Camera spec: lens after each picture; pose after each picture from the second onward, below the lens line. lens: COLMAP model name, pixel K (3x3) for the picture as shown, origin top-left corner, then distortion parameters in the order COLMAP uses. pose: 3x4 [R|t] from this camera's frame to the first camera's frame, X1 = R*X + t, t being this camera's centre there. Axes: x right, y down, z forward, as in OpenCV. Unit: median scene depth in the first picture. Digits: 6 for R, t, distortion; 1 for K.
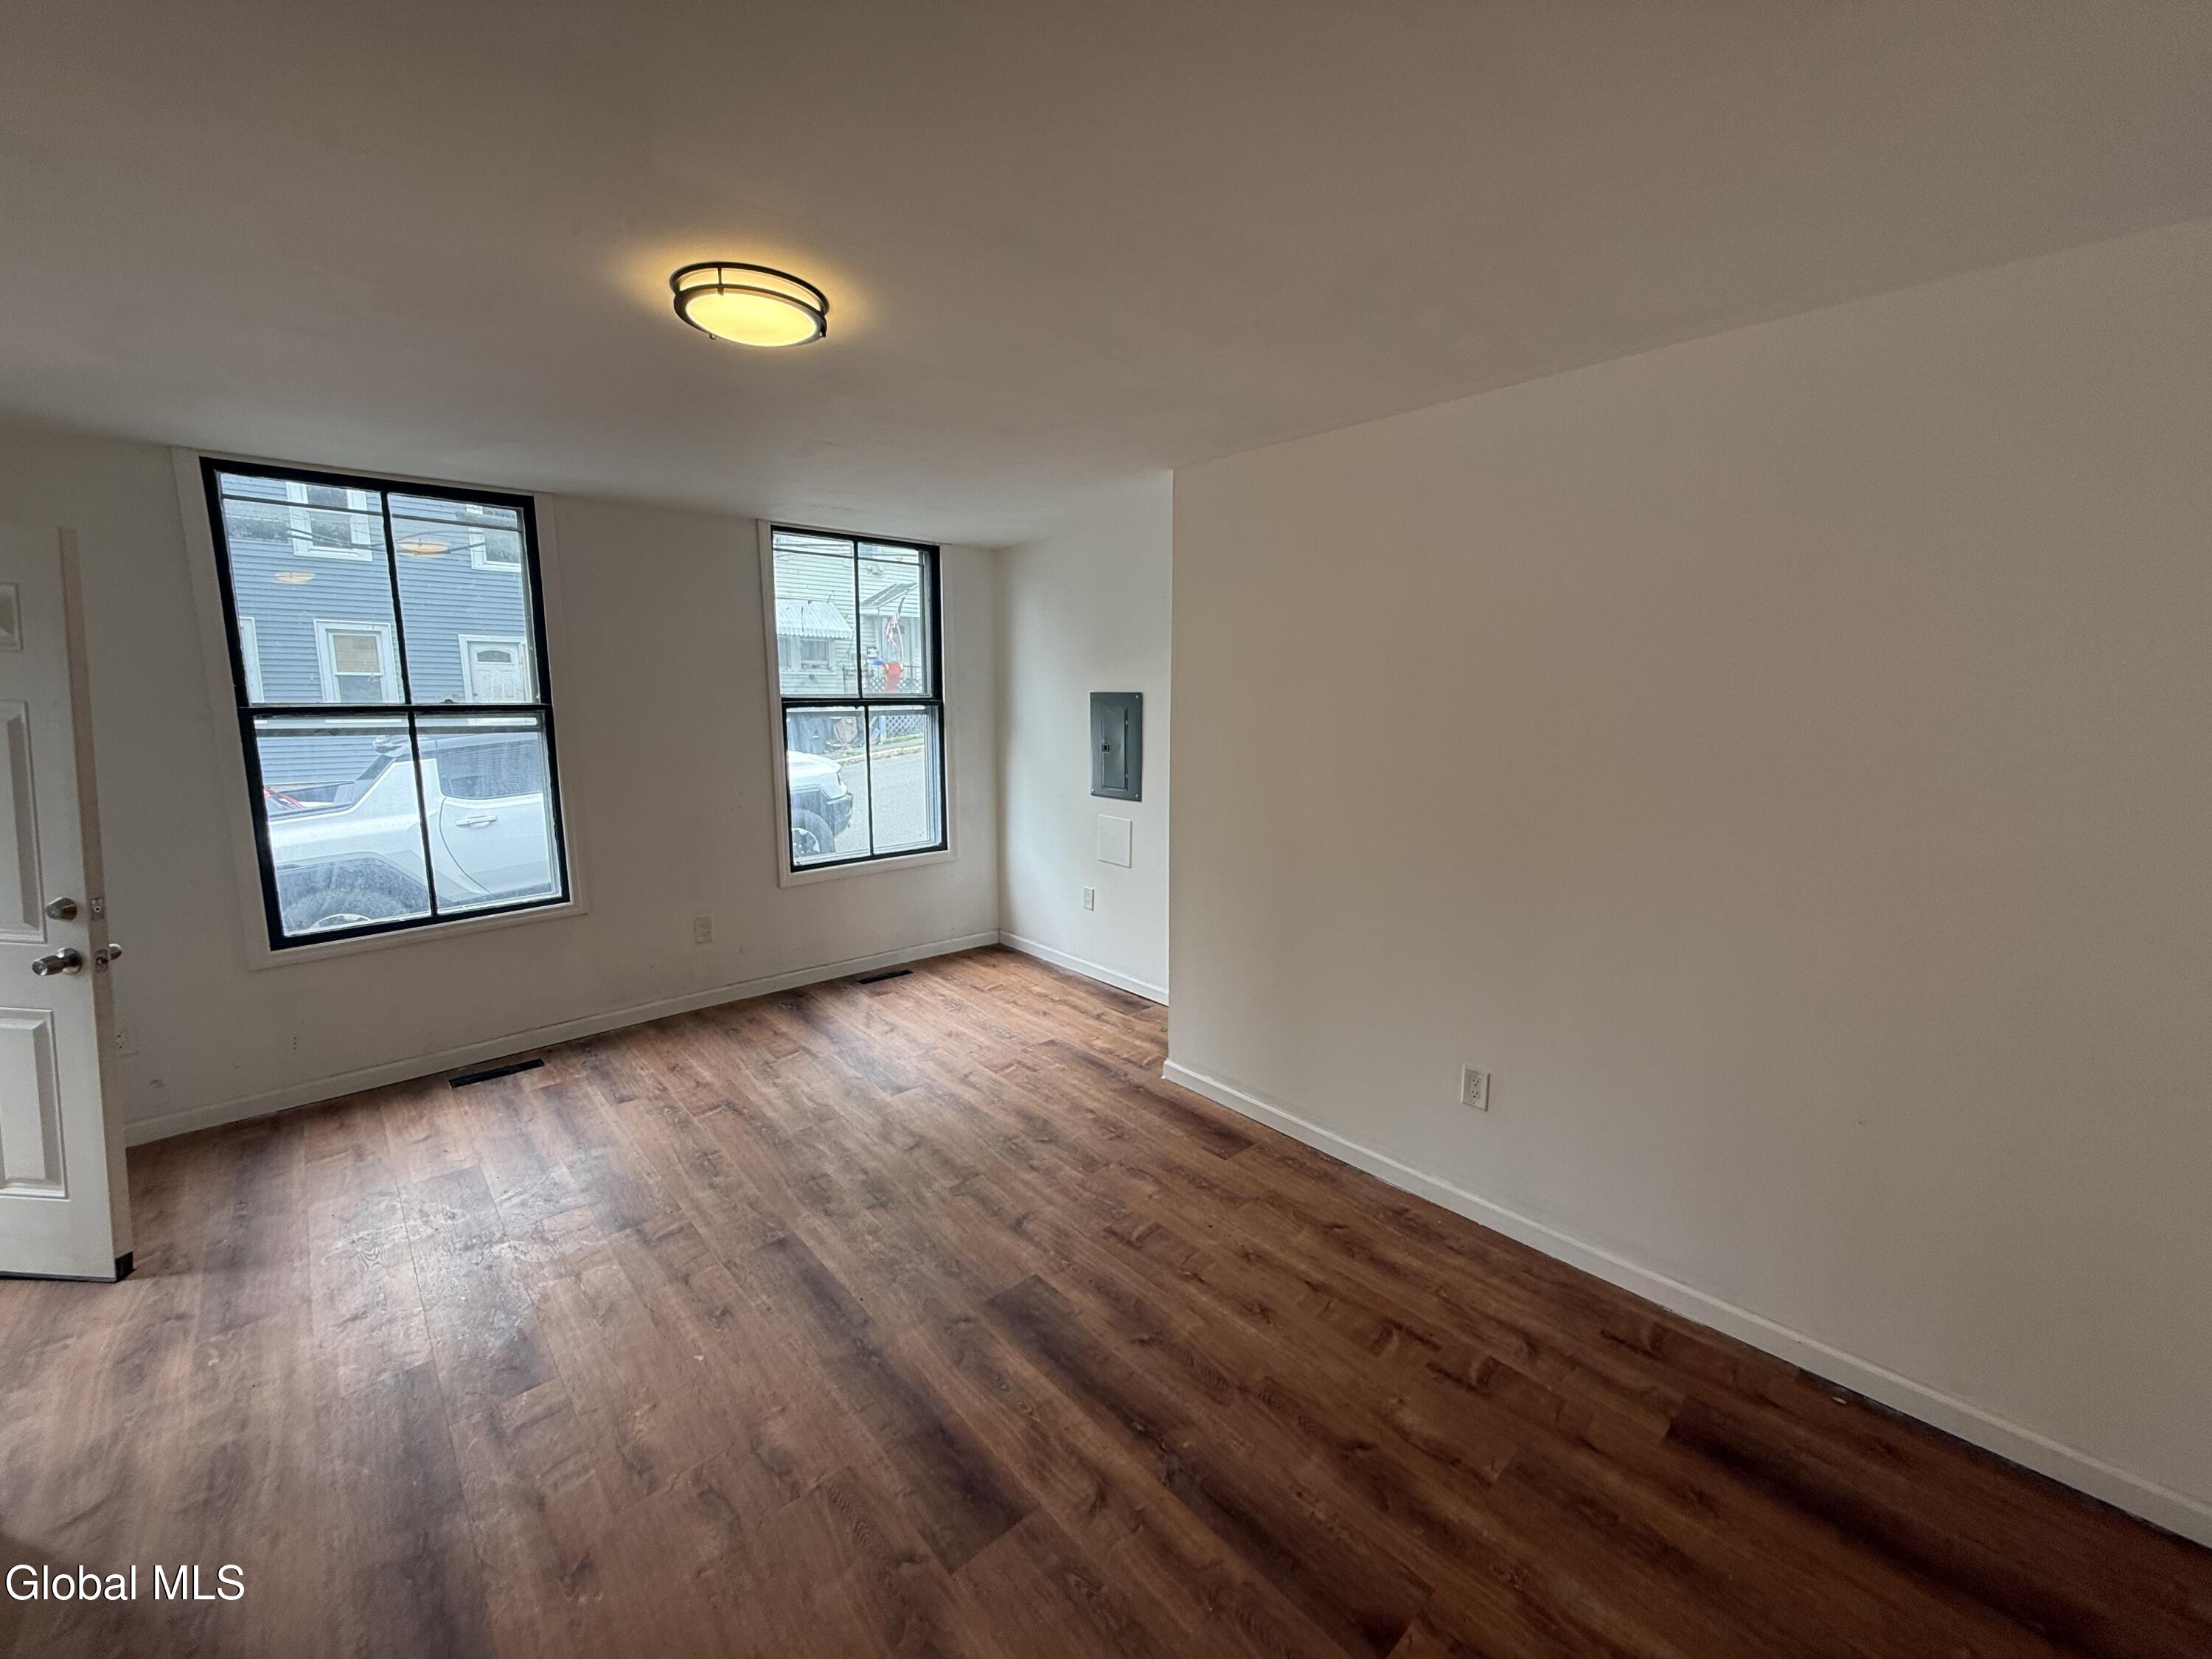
lens RADIAL K [[887.4, 0, 1109.5], [0, 887.4, 830.2], [0, 0, 1]] dist [0.007674, 0.000189]
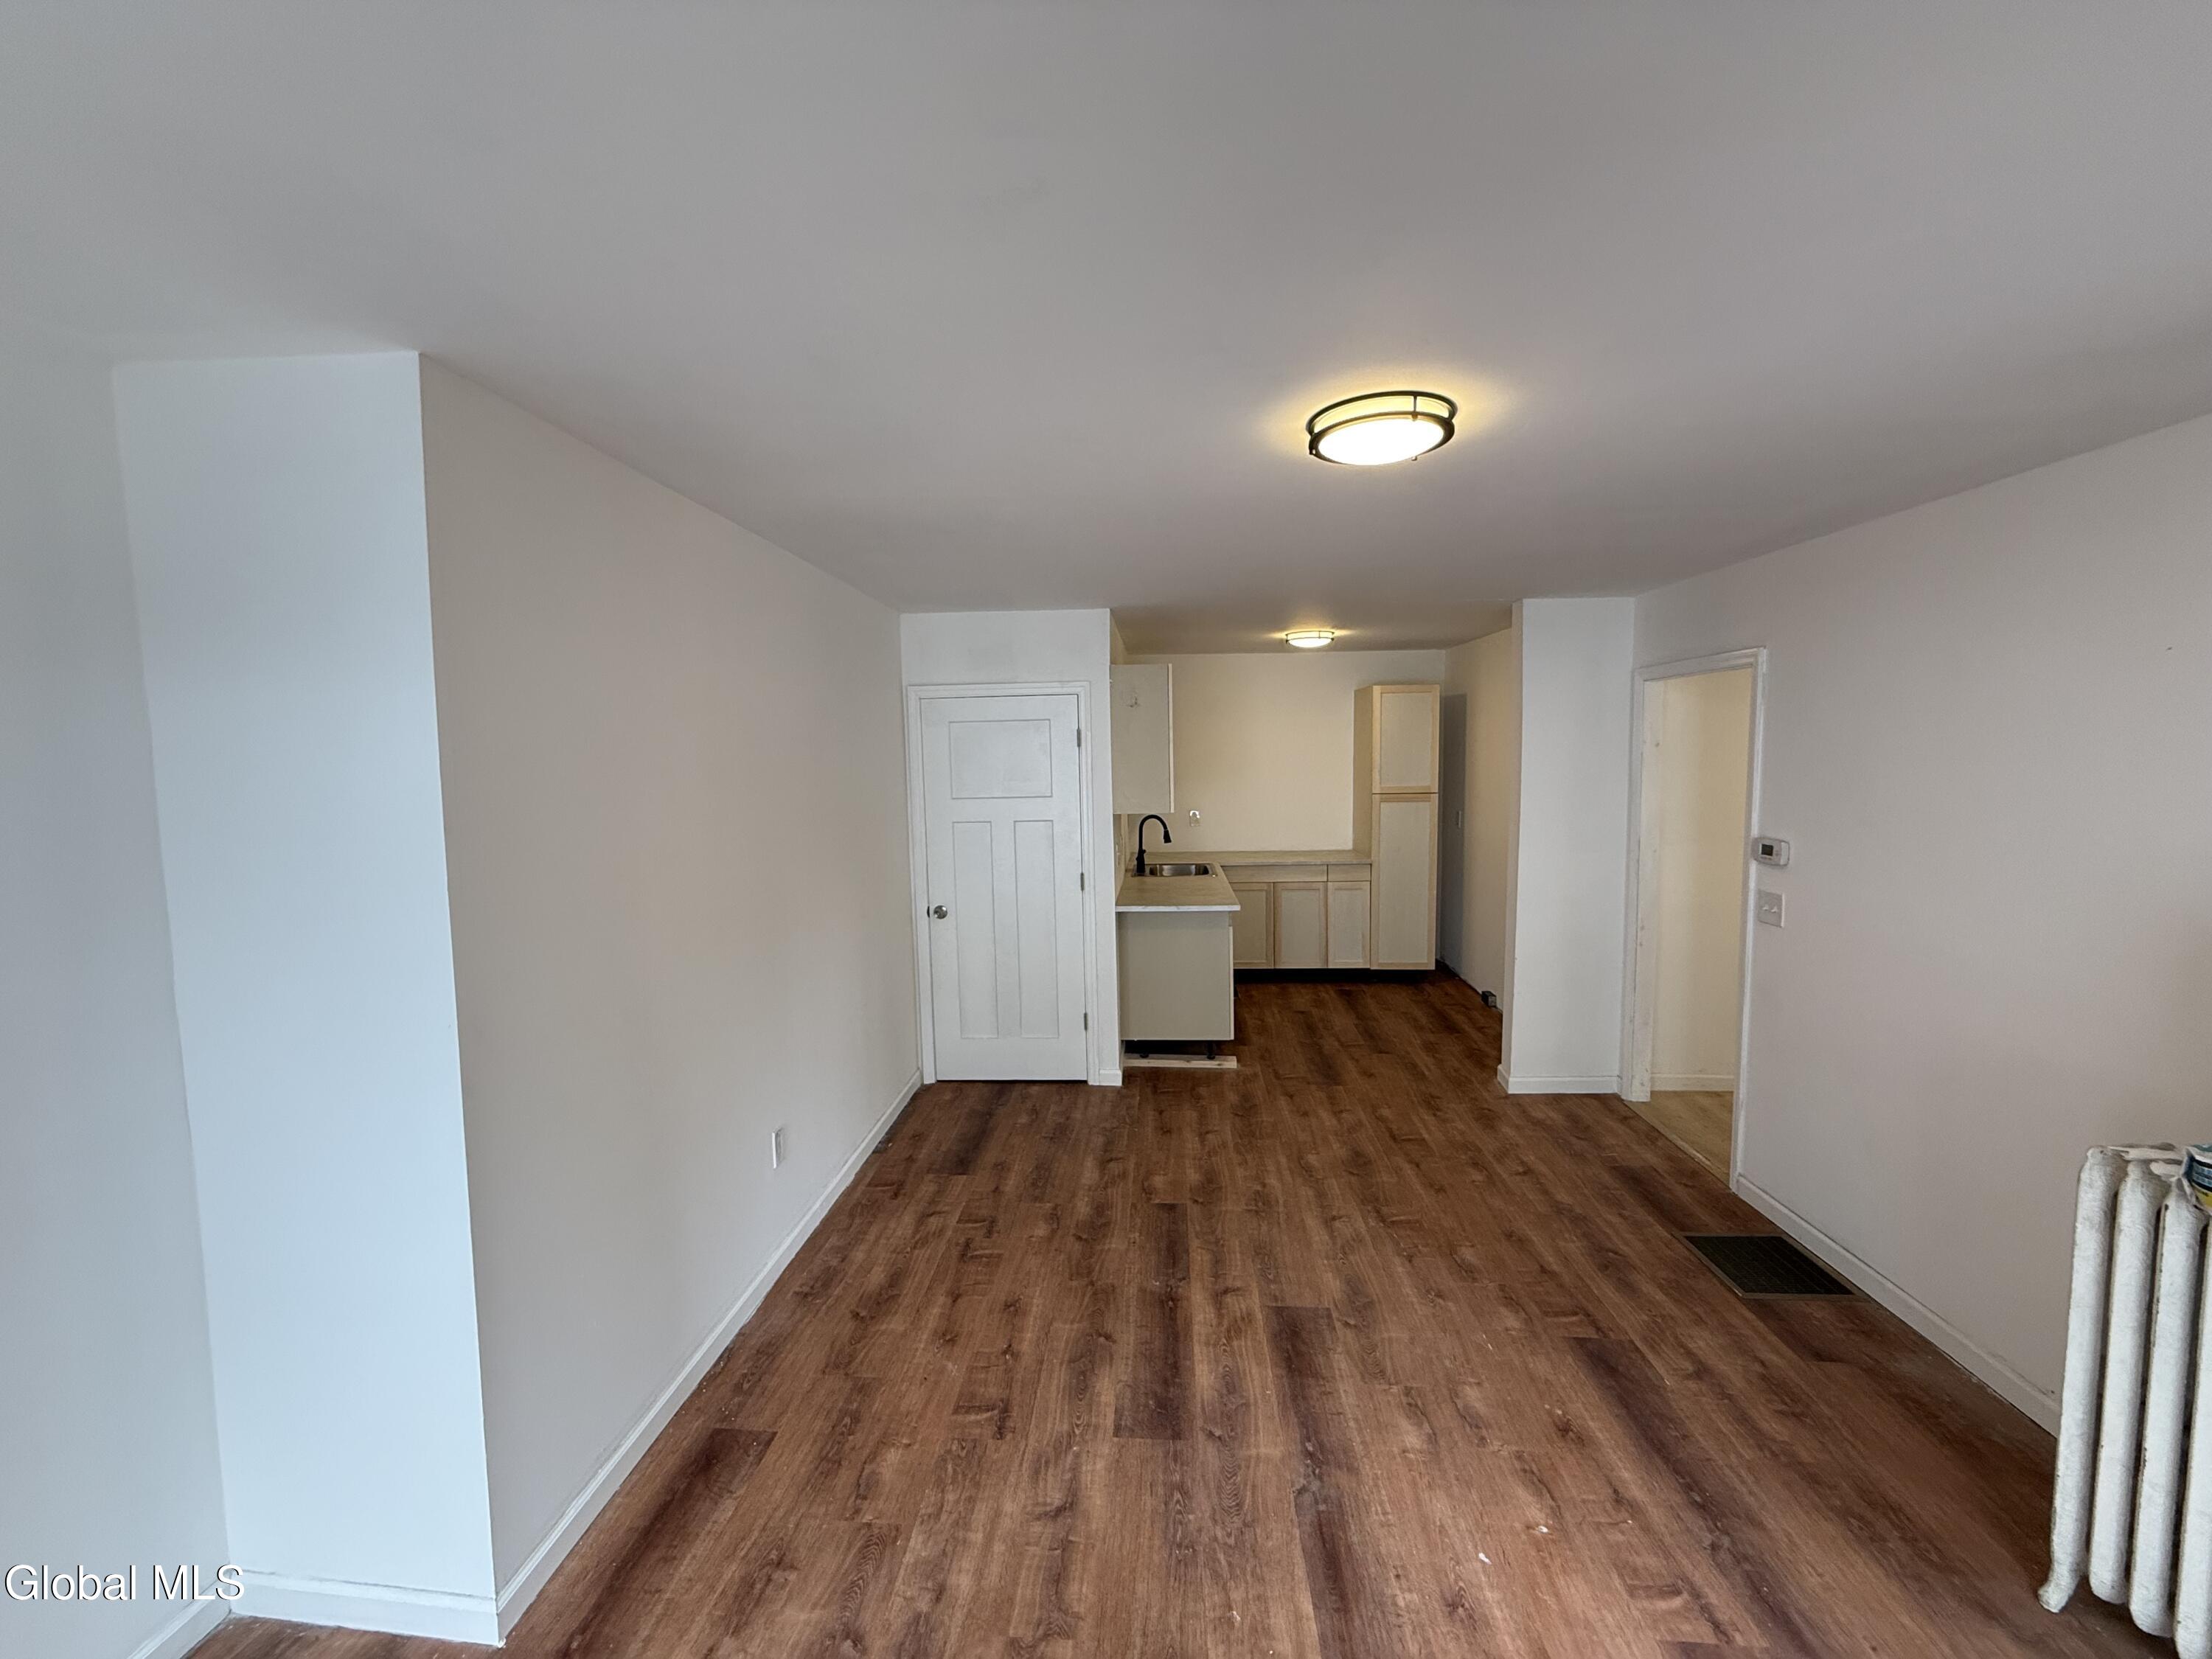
lens RADIAL K [[887.4, 0, 1109.8], [0, 887.4, 821.9], [0, 0, 1]] dist [0.007674, 0.000189]
pose [[-0.692367, -0.047850, 0.719957, -0.763784], [0.122806, 0.975426, 0.182928, -0.296721], [-0.711018, 0.215068, -0.669476, 1.611213]]
